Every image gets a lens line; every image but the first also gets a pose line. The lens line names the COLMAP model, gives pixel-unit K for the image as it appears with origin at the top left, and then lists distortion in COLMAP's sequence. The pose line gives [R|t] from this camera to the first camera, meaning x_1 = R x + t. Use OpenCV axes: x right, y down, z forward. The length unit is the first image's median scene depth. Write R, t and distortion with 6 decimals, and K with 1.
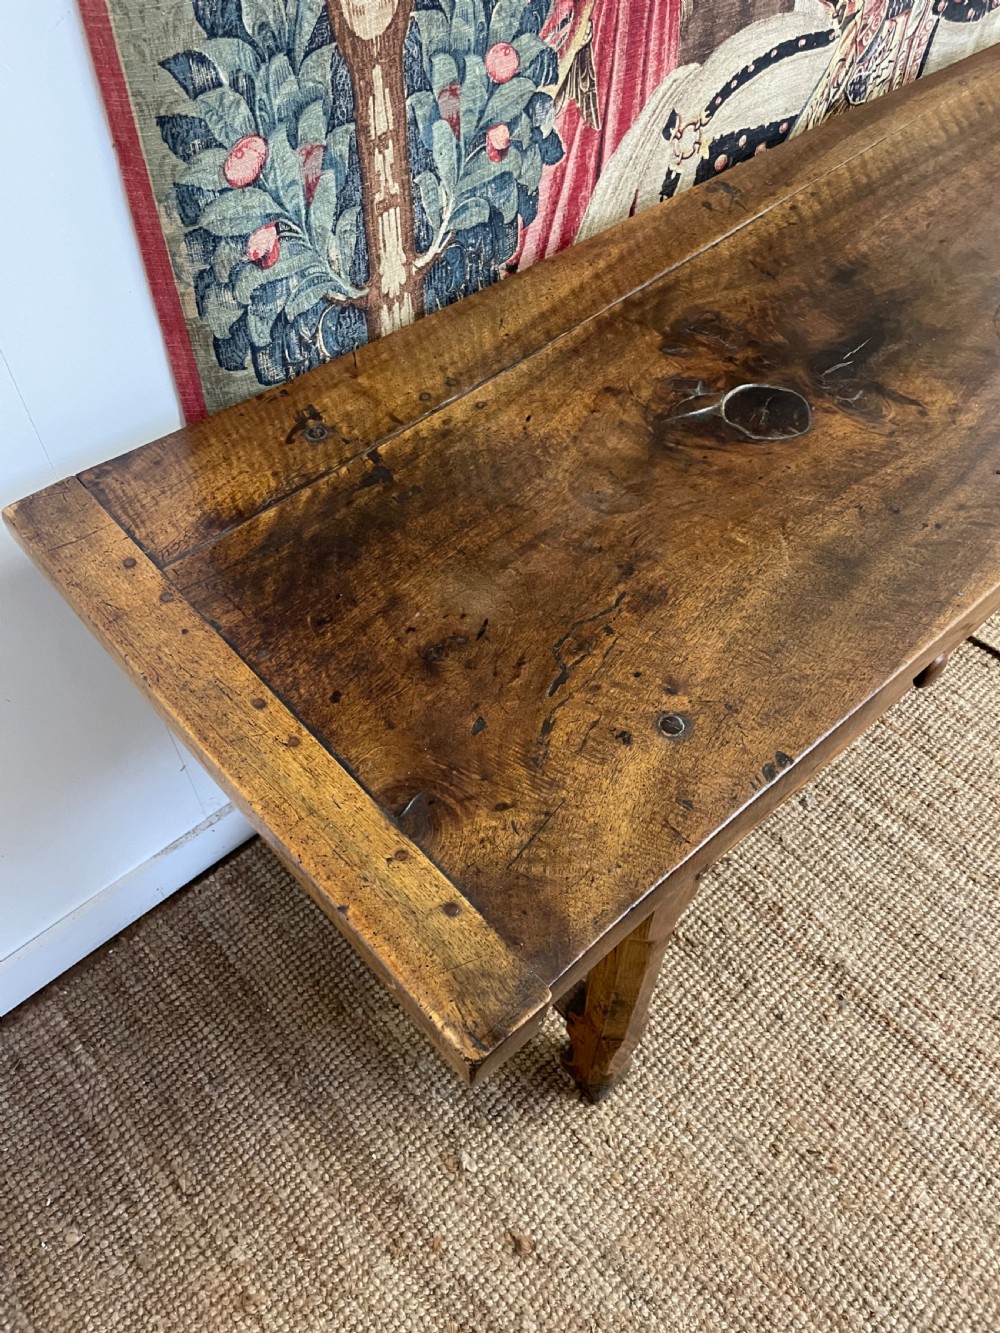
lens RADIAL K [[1017.8, 0, 493.0], [0, 1017.8, 668.1], [0, 0, 1]] dist [0.089486, -0.130414]
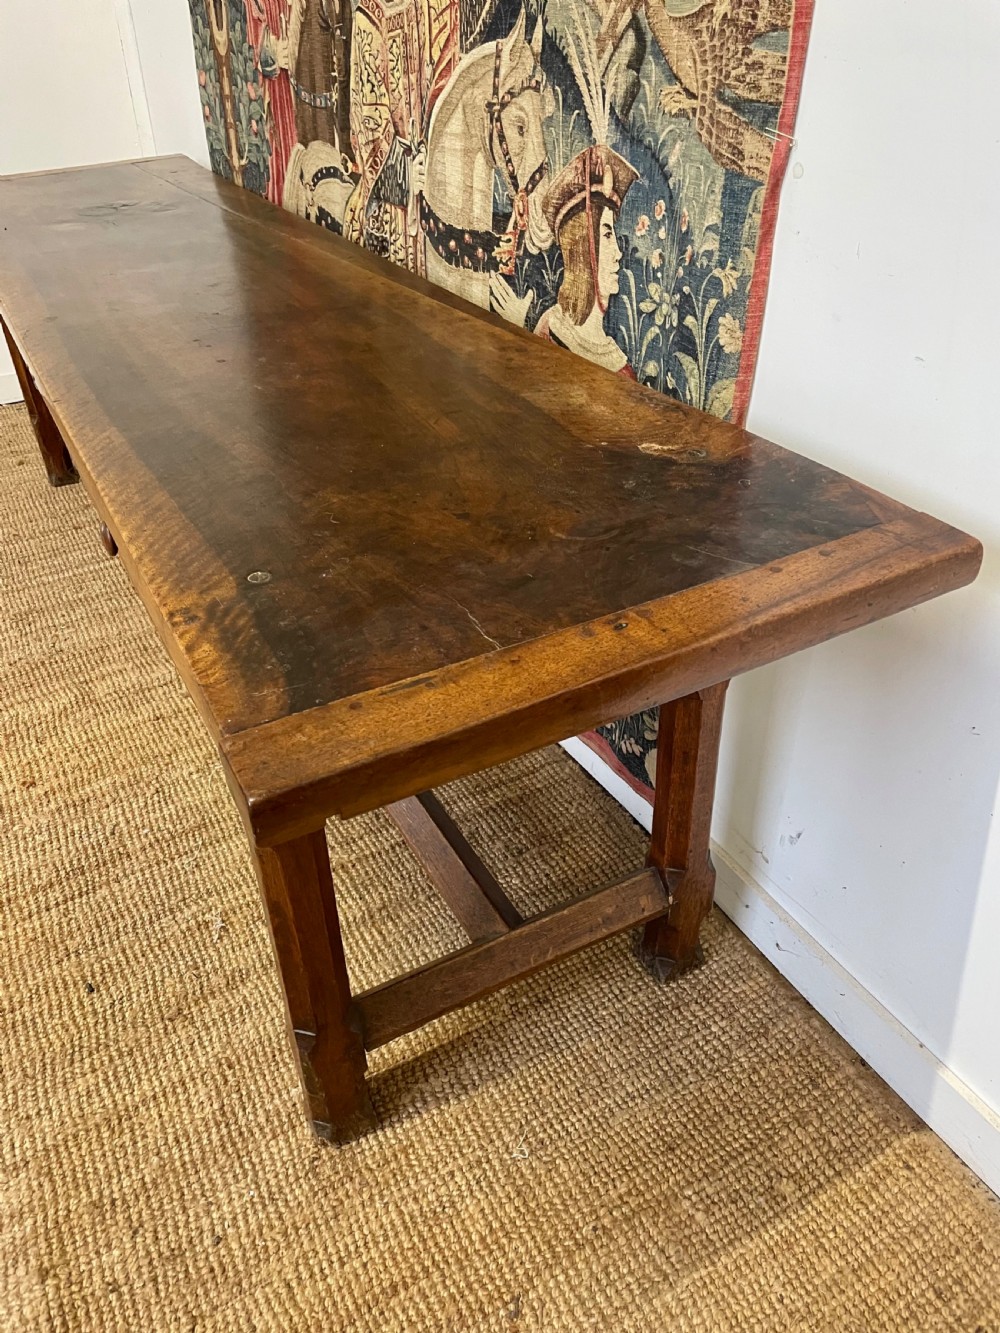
lens RADIAL K [[1016.5, 0, 495.6], [0, 1016.5, 660.7], [0, 0, 1]] dist [0.078311, -0.111553]
pose [[-0.234120, 0.550592, -0.801272, 2.016292], [-0.736124, 0.437978, 0.516040, -1.358322], [0.635067, 0.710651, 0.302764, 1.314770]]
